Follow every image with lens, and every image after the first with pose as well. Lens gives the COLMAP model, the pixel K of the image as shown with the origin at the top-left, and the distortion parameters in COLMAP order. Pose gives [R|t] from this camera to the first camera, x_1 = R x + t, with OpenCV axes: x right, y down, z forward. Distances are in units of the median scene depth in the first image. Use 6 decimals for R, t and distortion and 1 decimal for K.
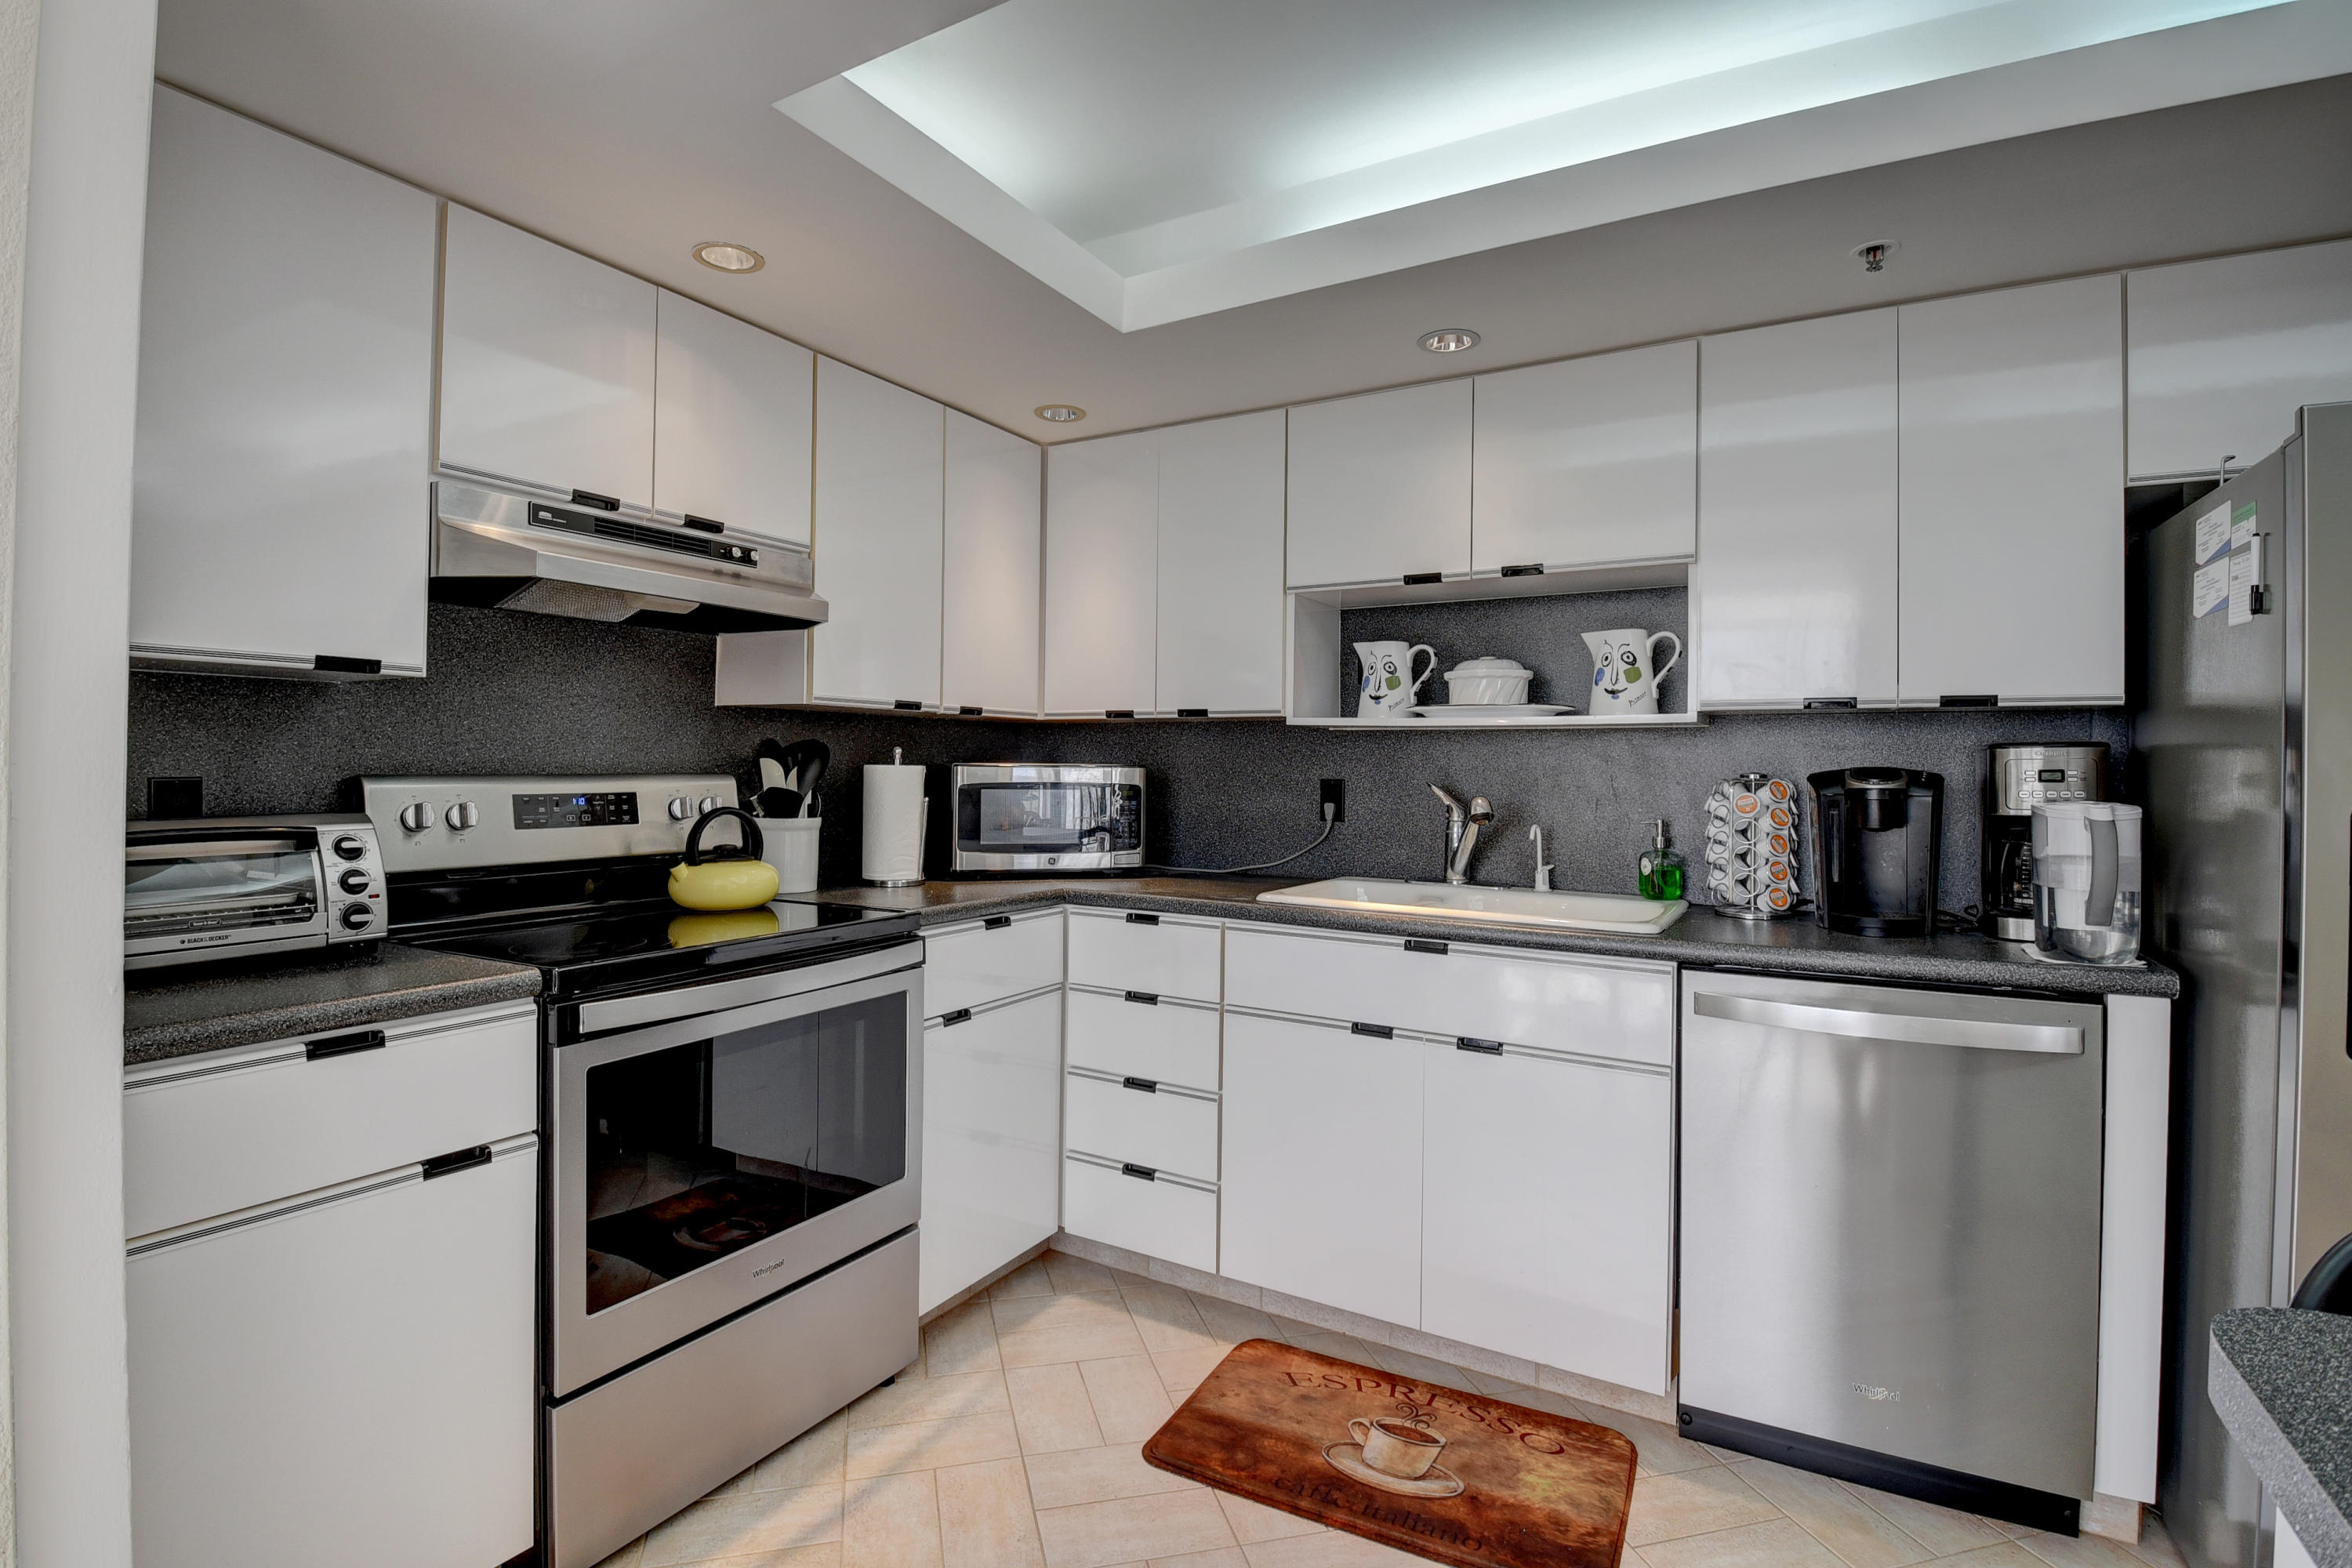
lens RADIAL K [[1113.4, 0, 1149.1], [0, 1113.4, 760.8], [0, 0, 1]] dist [-0.025610, -0.000408]
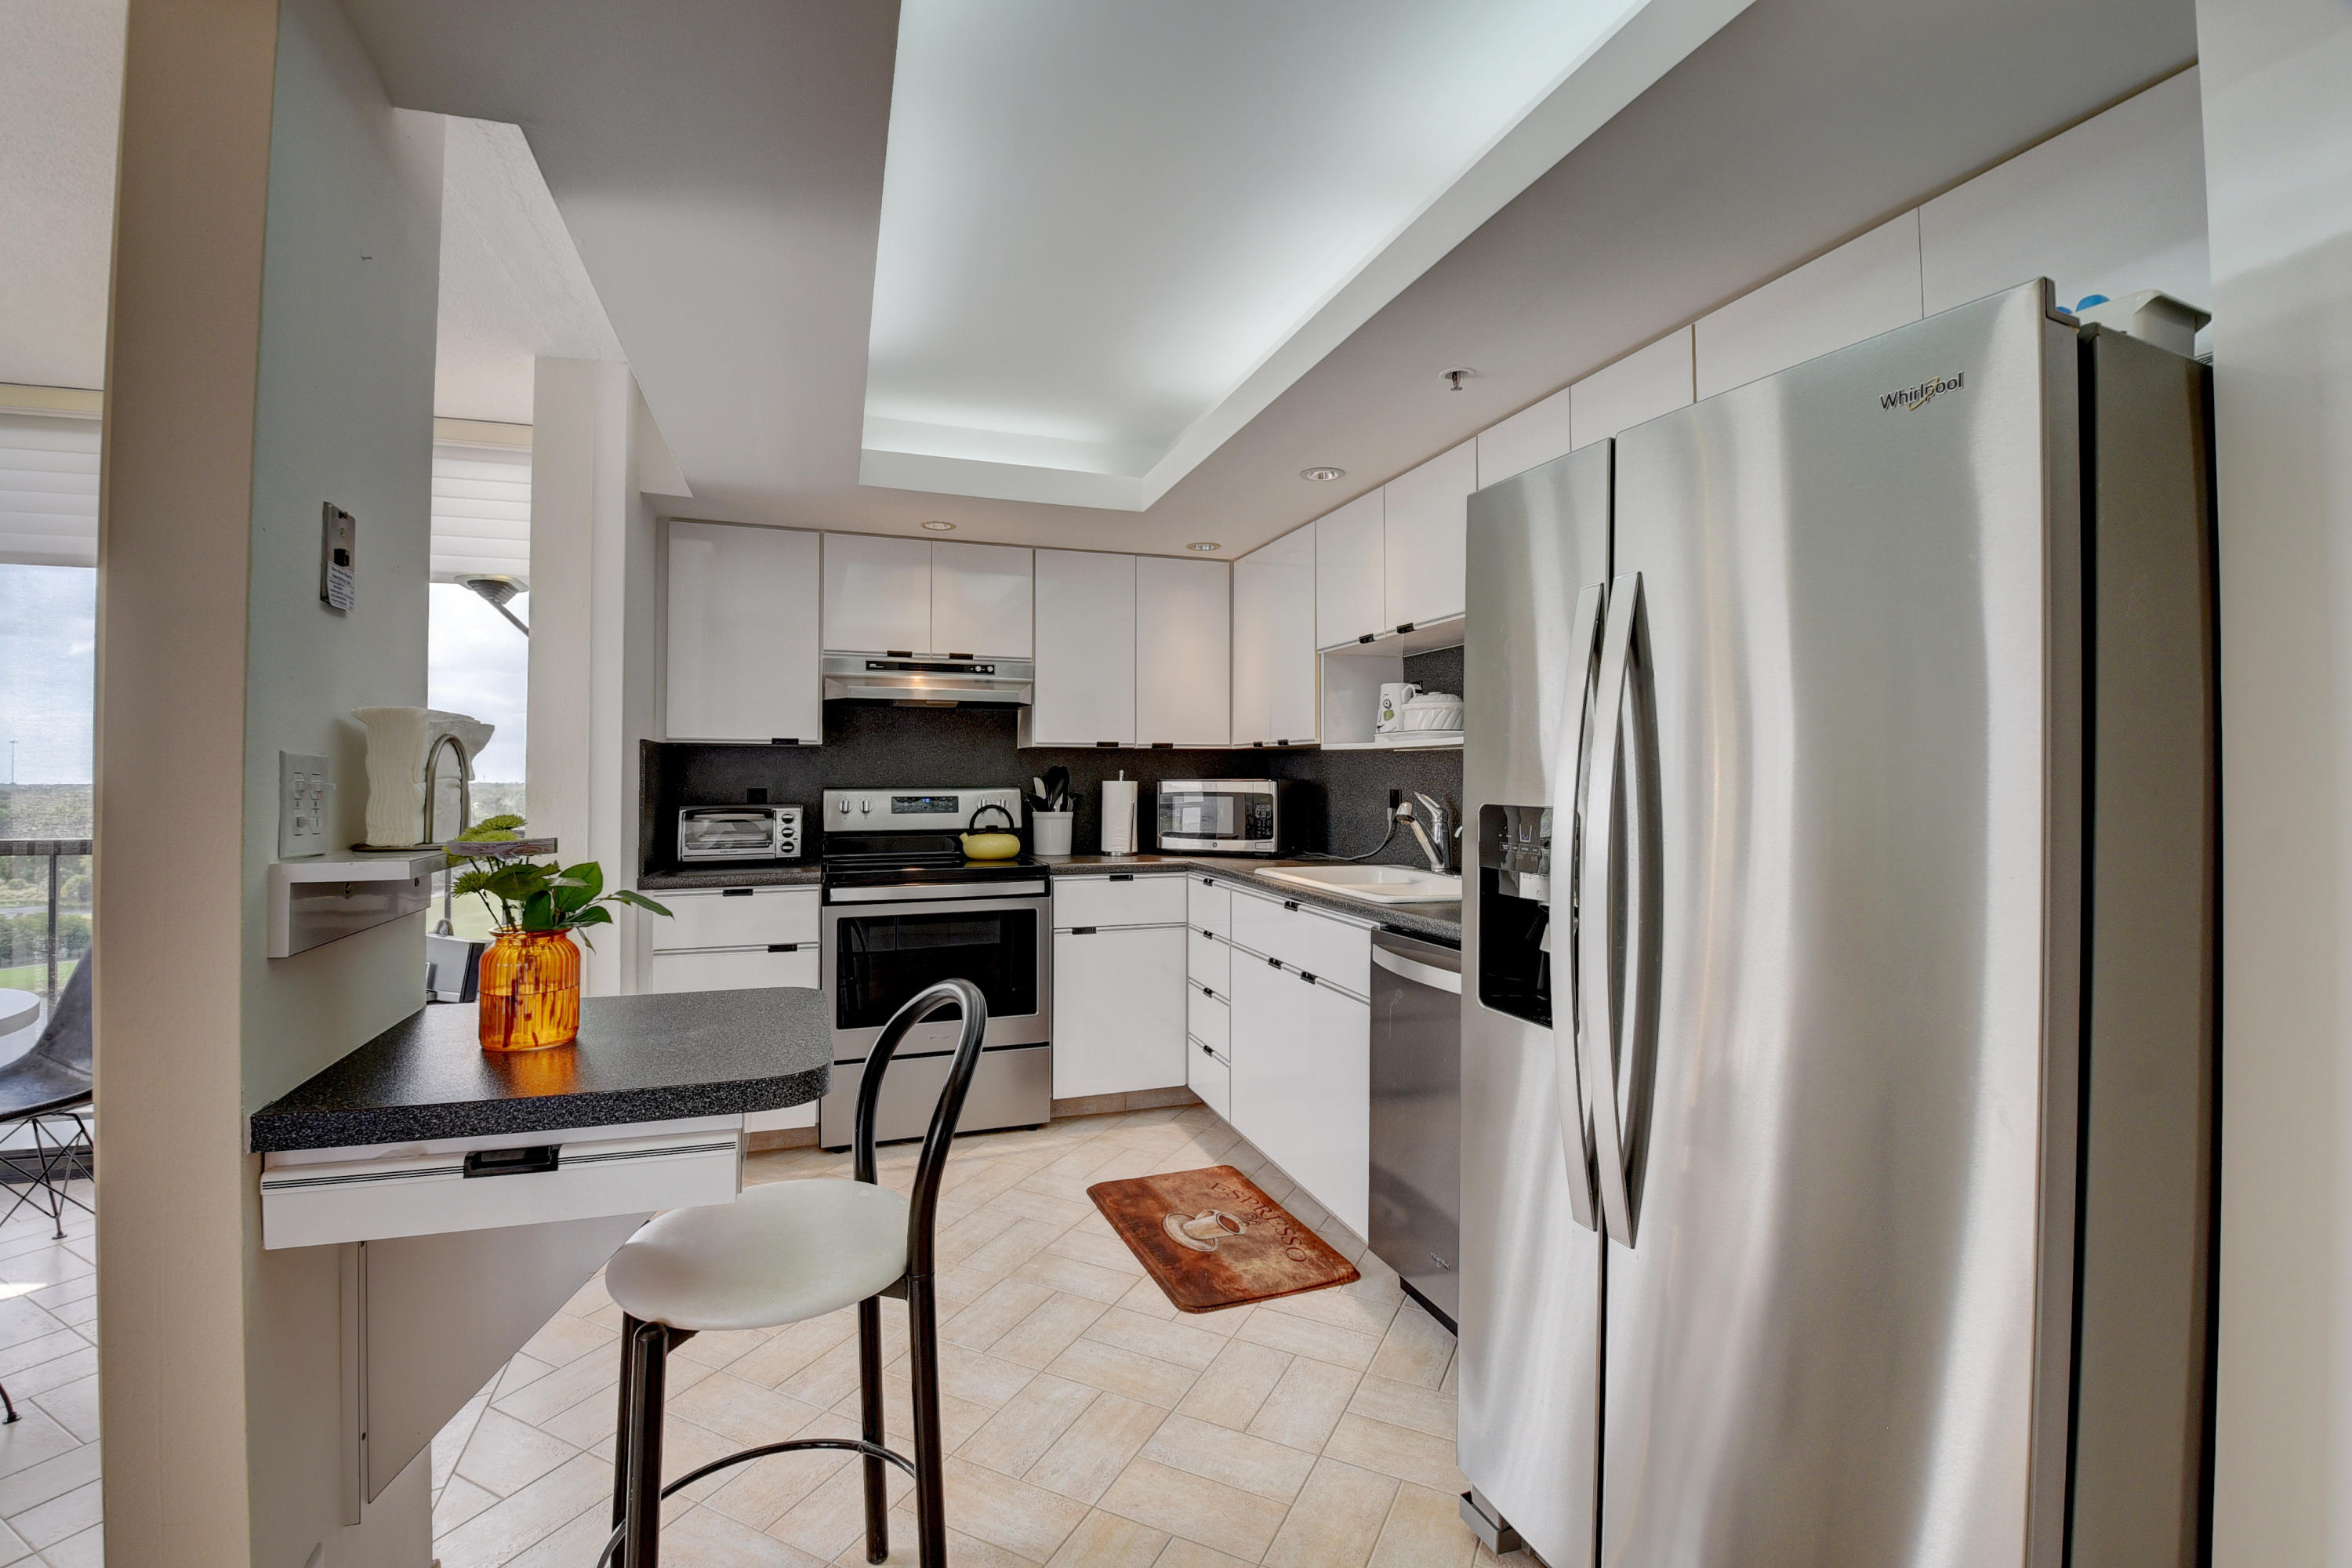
lens RADIAL K [[1019.6, 0, 1171.1], [0, 1019.6, 758.9], [0, 0, 1]] dist [-0.019619, -0.000499]
pose [[0.760820, -0.021834, -0.648595, 0.980980], [0.011161, 0.999726, -0.020562, 0.003894], [0.648867, 0.008405, 0.760856, -0.099782]]
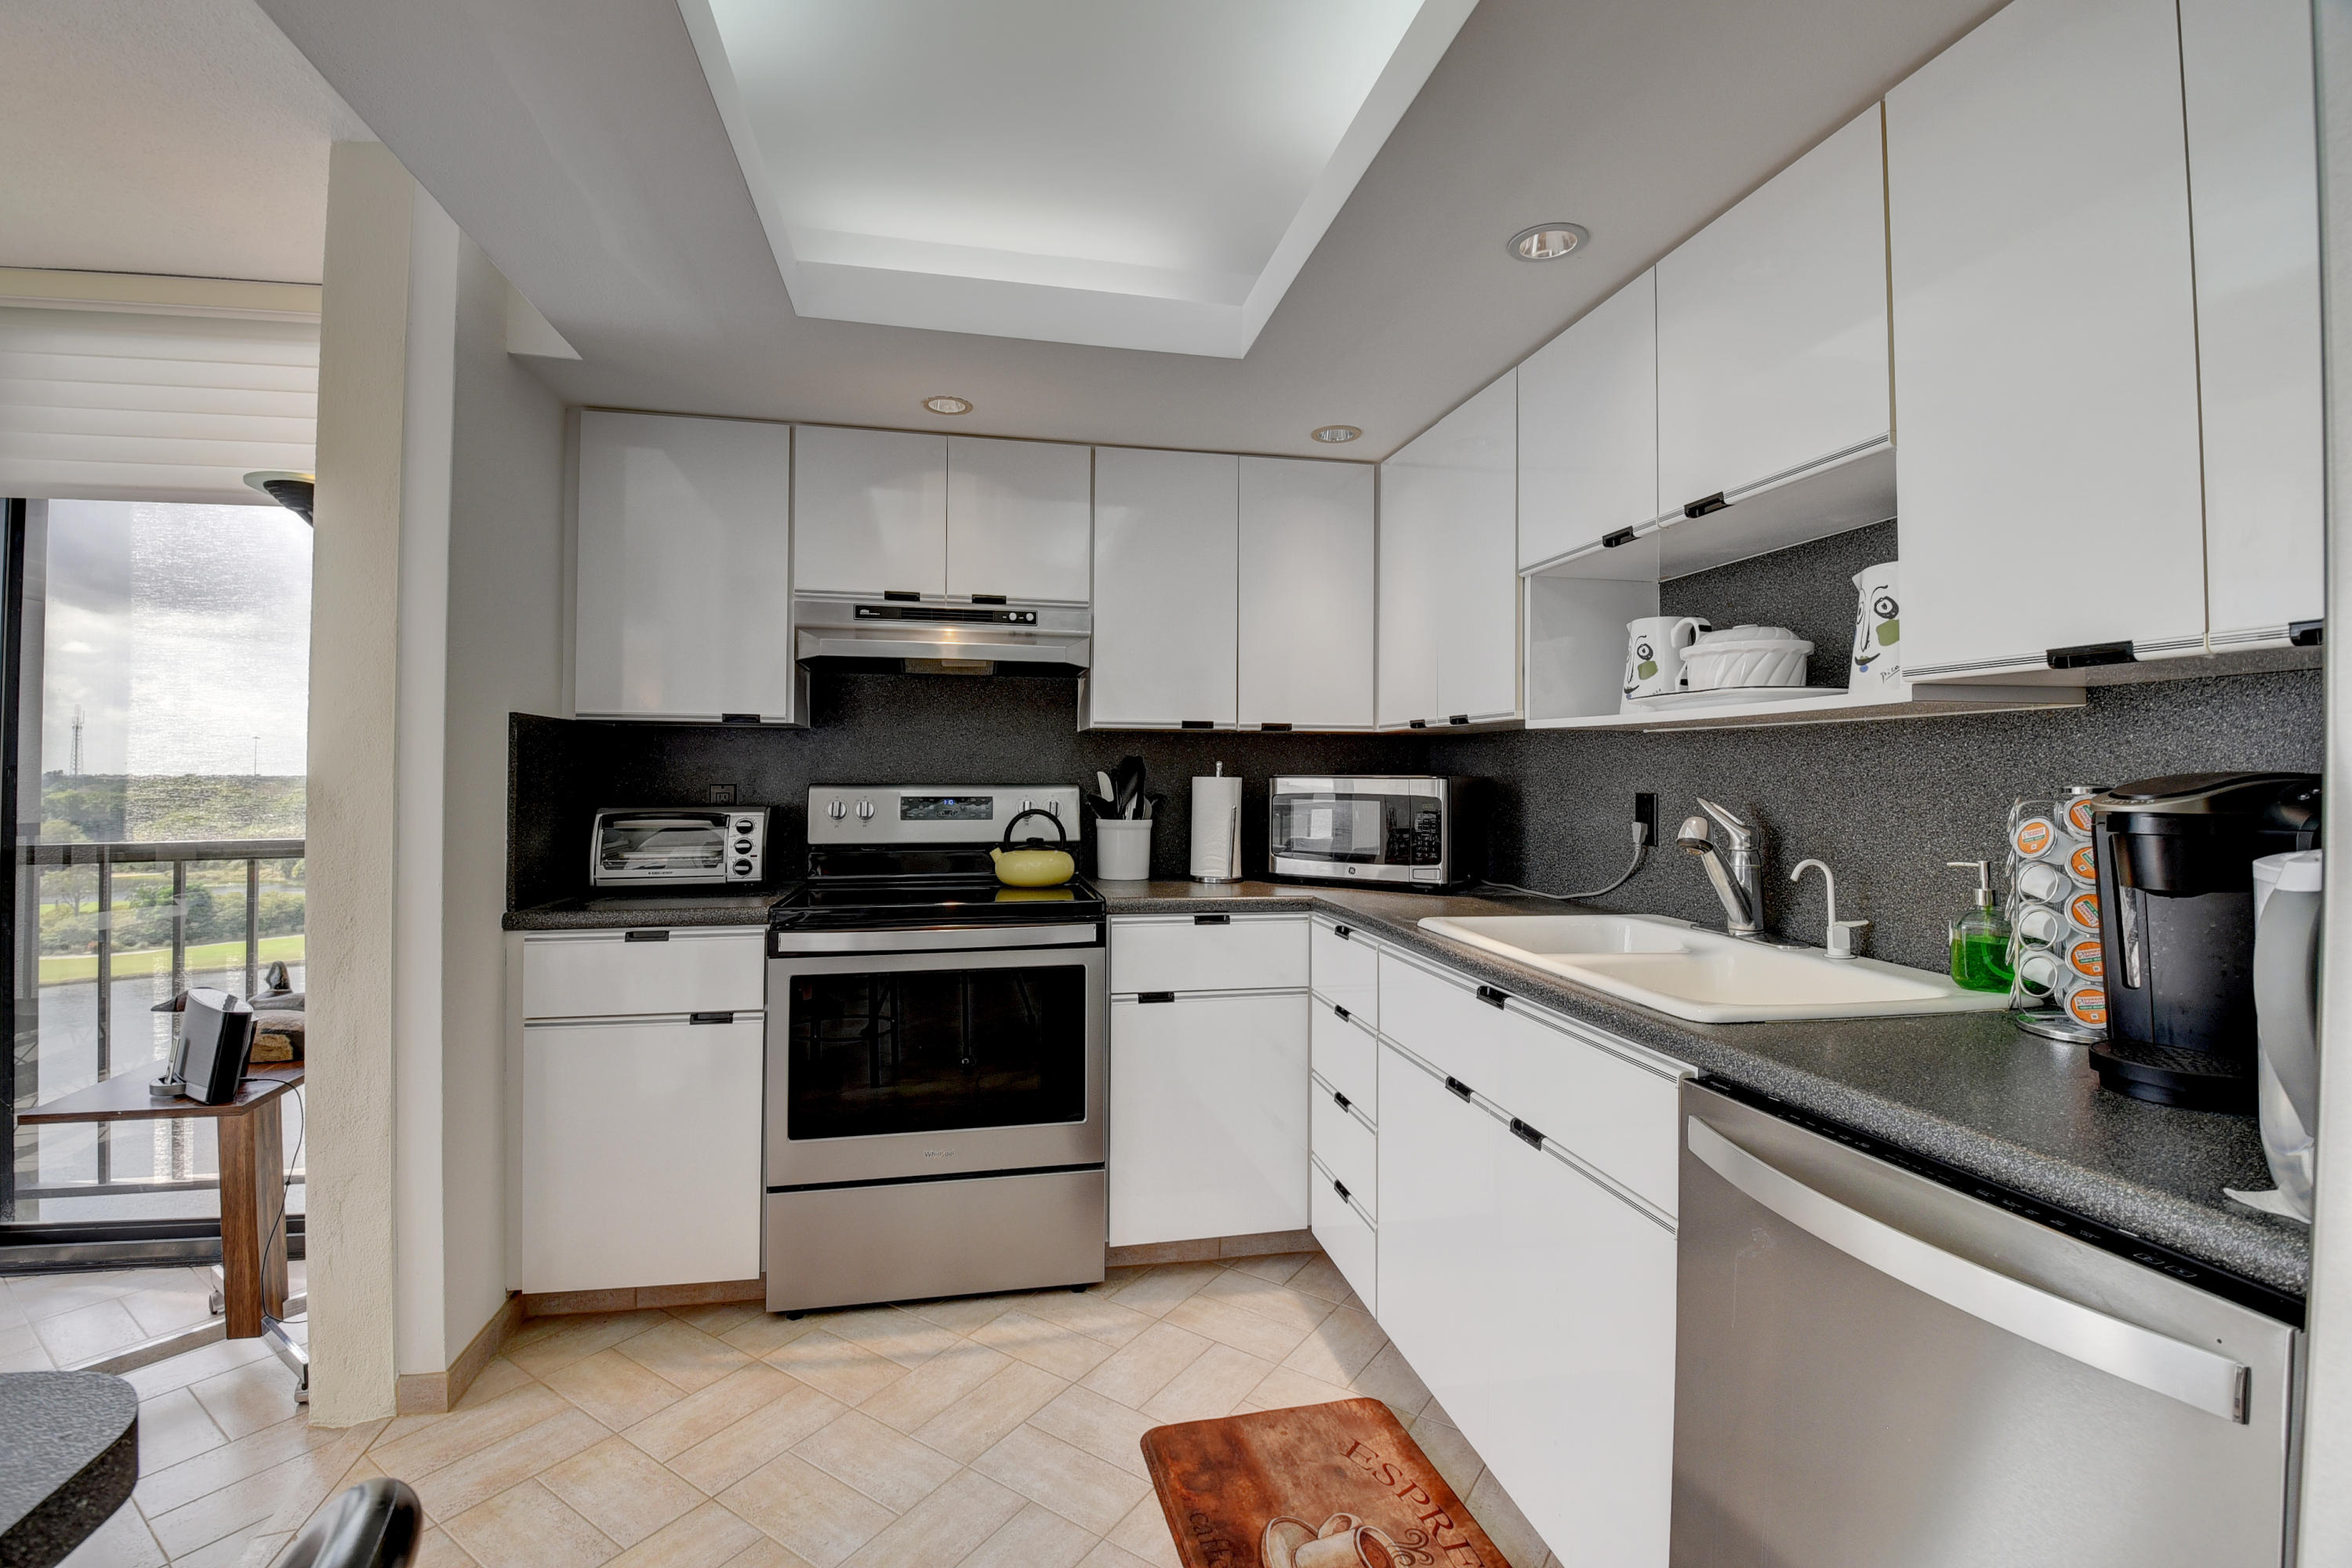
lens RADIAL K [[1019.6, 0, 1171.1], [0, 1019.6, 758.9], [0, 0, 1]] dist [-0.019619, -0.000499]
pose [[0.672303, -0.017584, -0.740068, 0.643816], [0.005520, 0.999809, -0.018740, 0.005833], [0.740256, 0.008514, 0.672271, 0.319424]]
